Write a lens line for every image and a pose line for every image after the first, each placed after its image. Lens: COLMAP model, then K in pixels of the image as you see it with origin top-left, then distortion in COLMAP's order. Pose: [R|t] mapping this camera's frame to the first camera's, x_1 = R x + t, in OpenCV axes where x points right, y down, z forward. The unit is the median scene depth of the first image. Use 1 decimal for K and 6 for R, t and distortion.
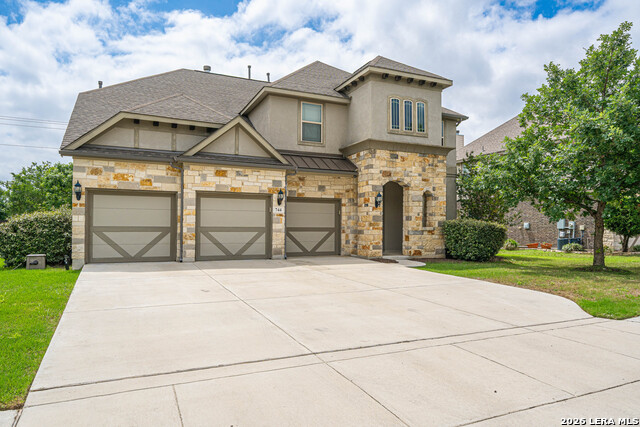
lens RADIAL K [[407.0, 0, 320.6], [0, 407.0, 215.7], [0, 0, 1]] dist [-0.002687, -0.000309]
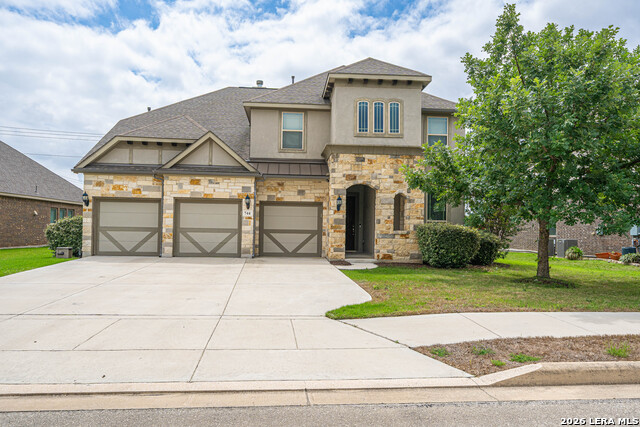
lens RADIAL K [[432.1, 0, 320.3], [0, 432.1, 213.7], [0, 0, 1]] dist [-0.000210, -0.000886]
pose [[0.938648, -0.001862, -0.344872, 0.468860], [-0.001795, 0.999946, -0.010284, -0.001573], [0.344872, 0.010272, 0.938593, -0.031415]]
